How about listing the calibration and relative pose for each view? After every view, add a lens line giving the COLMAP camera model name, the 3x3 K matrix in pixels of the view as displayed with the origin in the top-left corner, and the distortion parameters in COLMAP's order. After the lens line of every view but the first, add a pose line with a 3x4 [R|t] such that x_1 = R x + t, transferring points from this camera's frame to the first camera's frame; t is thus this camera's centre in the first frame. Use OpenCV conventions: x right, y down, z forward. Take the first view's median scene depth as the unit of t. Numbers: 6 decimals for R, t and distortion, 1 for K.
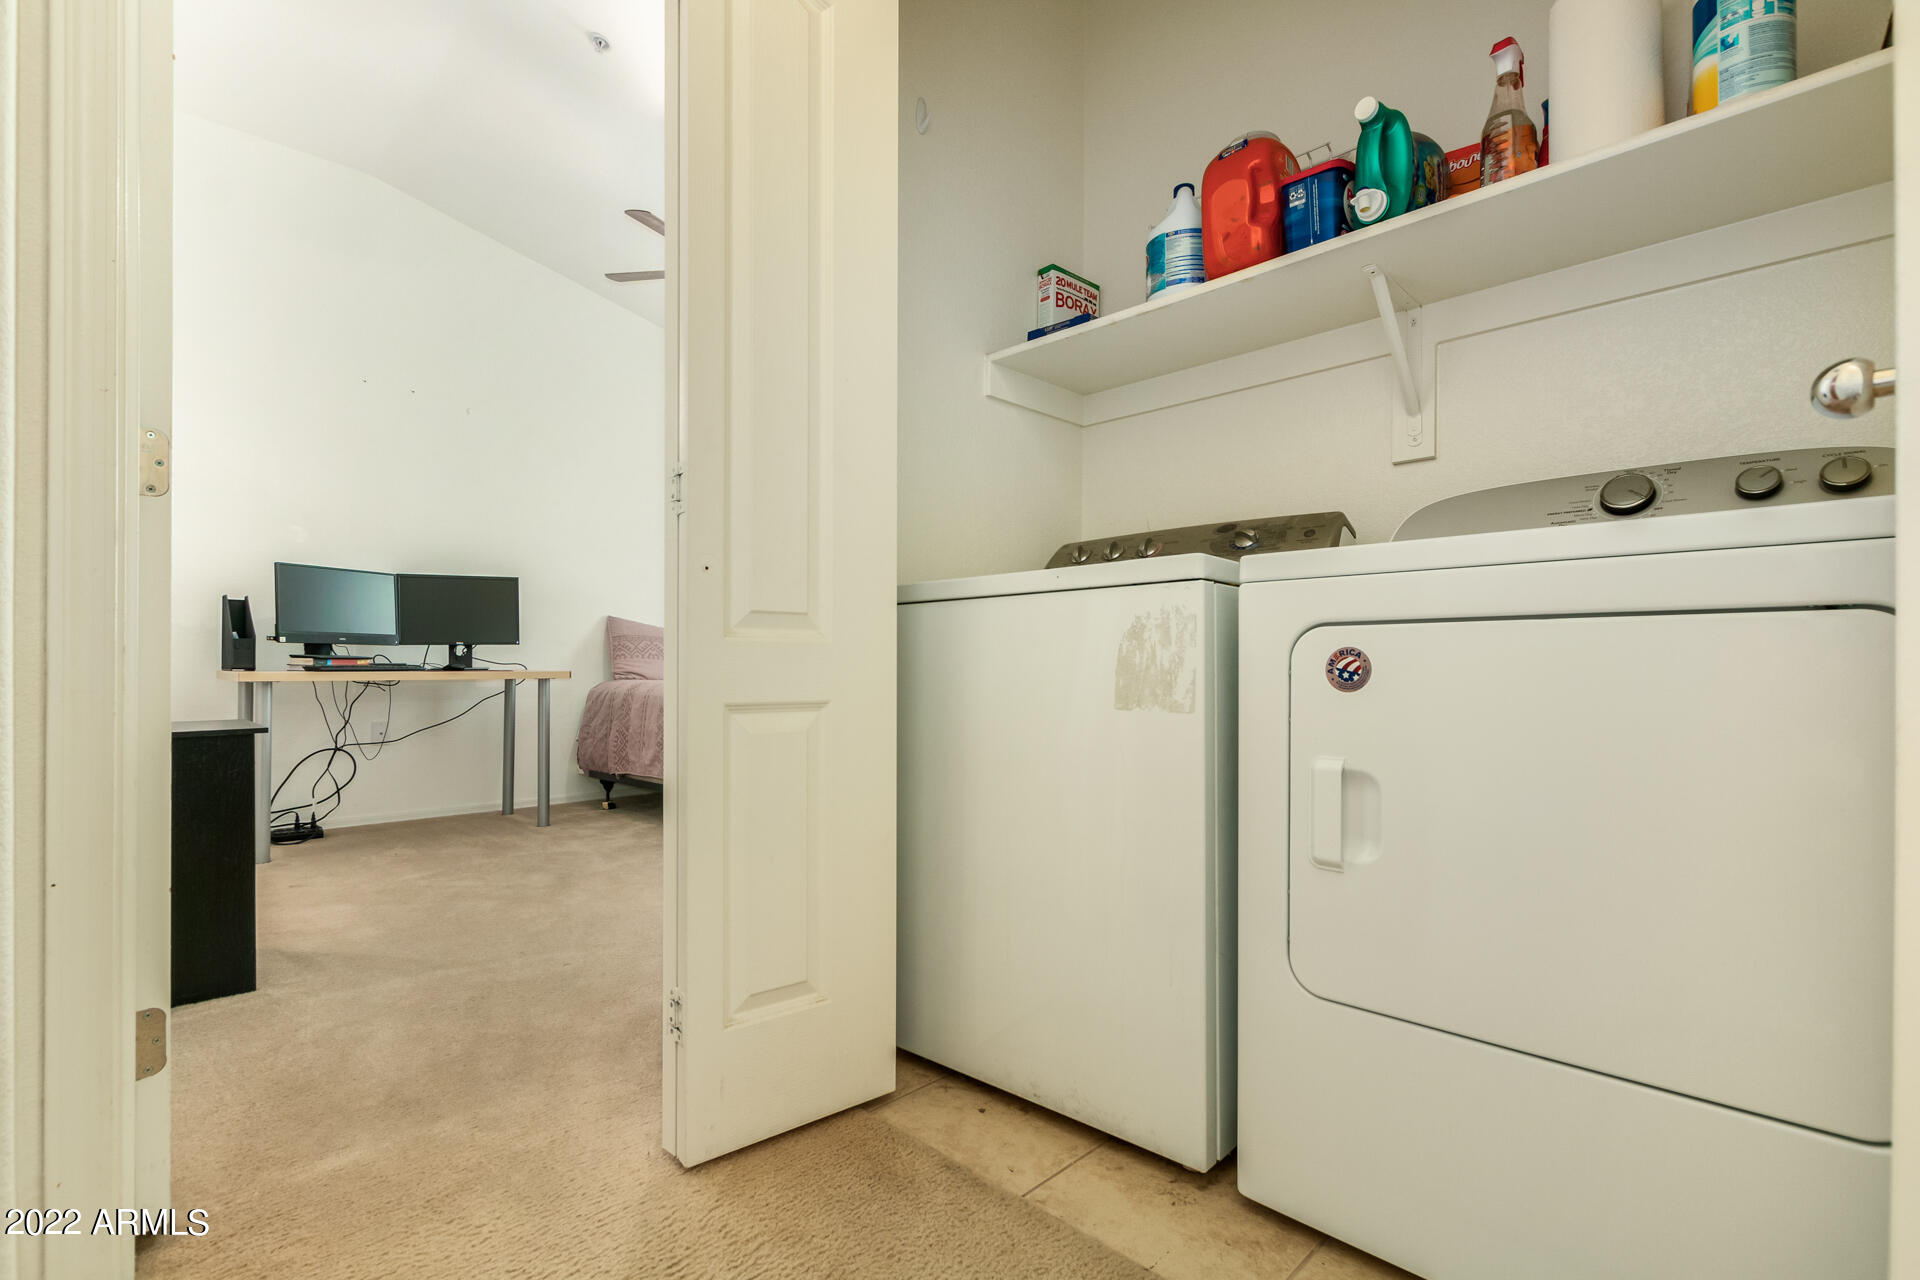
lens RADIAL K [[899.6, 0, 943.9], [0, 899.6, 650.7], [0, 0, 1]] dist [-0.003068, -0.000526]
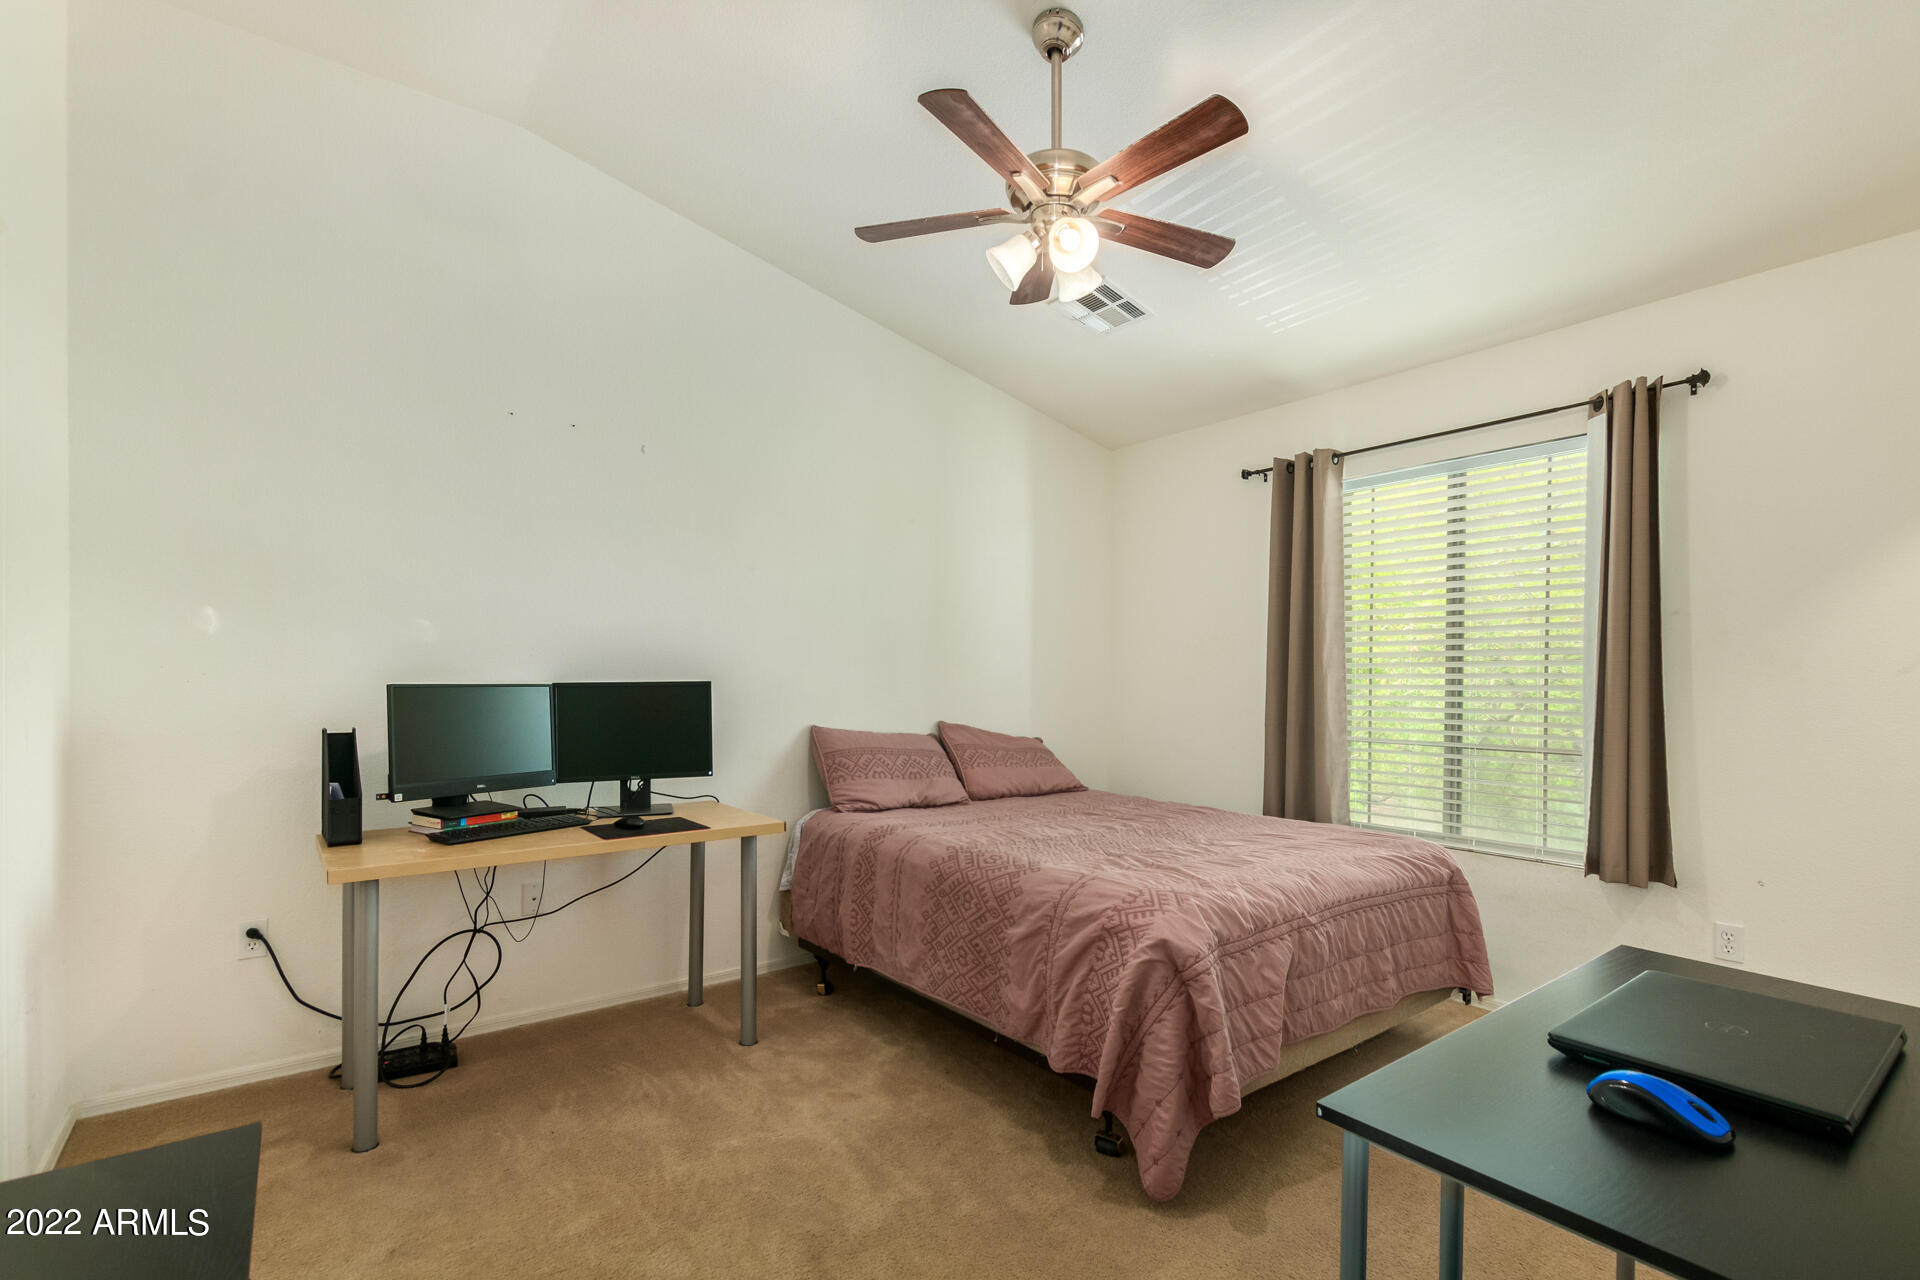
lens RADIAL K [[899.6, 0, 962.6], [0, 899.6, 656.8], [0, 0, 1]] dist [-0.003068, -0.000526]
pose [[0.993697, -0.016024, -0.110947, -0.206195], [0.014094, 0.999736, -0.018159, -0.090832], [0.111209, 0.016480, 0.993660, 0.325977]]
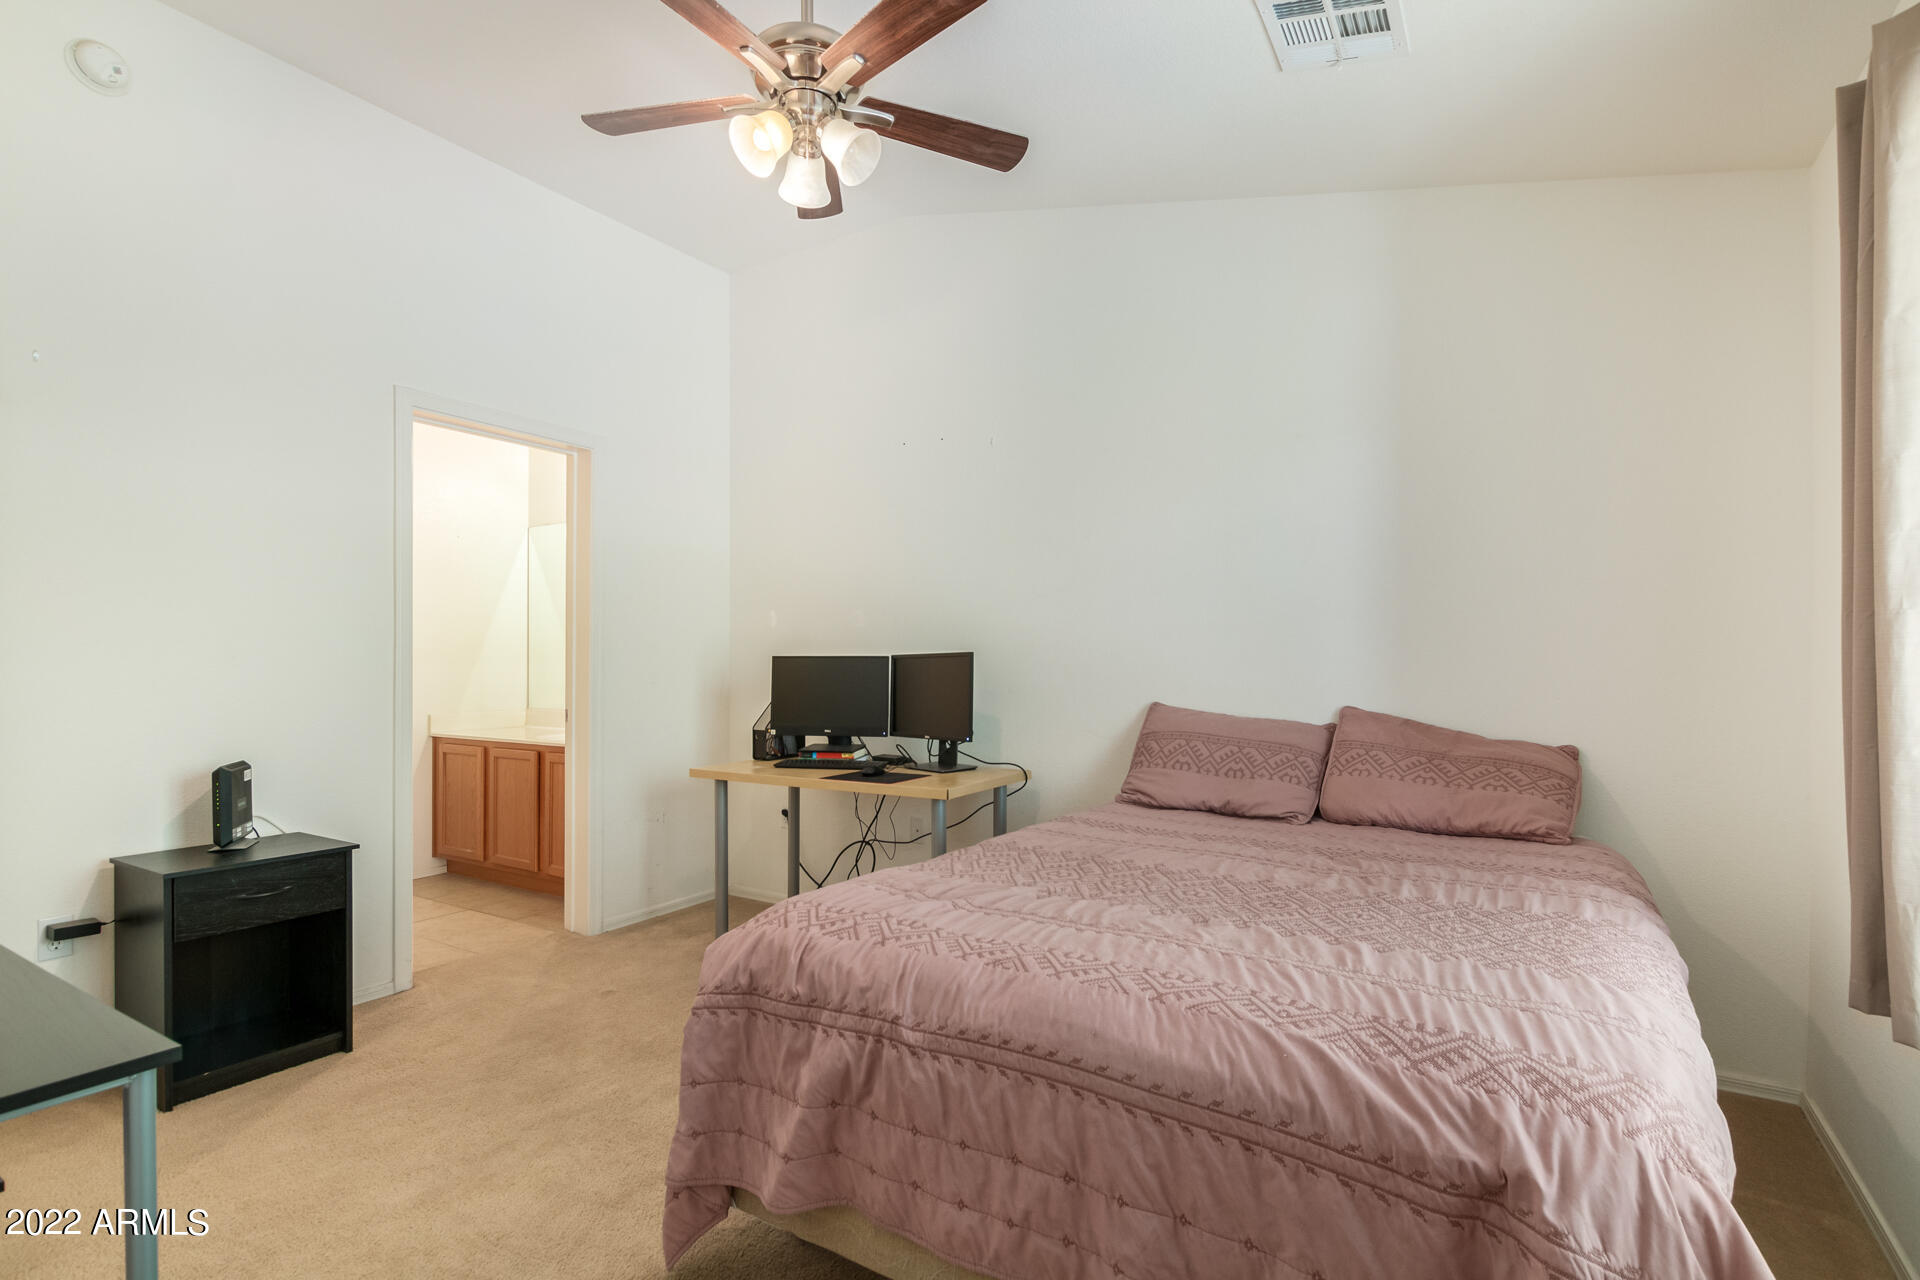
lens RADIAL K [[899.6, 0, 948.5], [0, 899.6, 655.2], [0, 0, 1]] dist [-0.003068, -0.000526]
pose [[0.248269, -0.024246, -0.968388, 0.276285], [0.008912, 0.999702, -0.022745, -0.065334], [0.968650, -0.002983, 0.248411, 0.848534]]
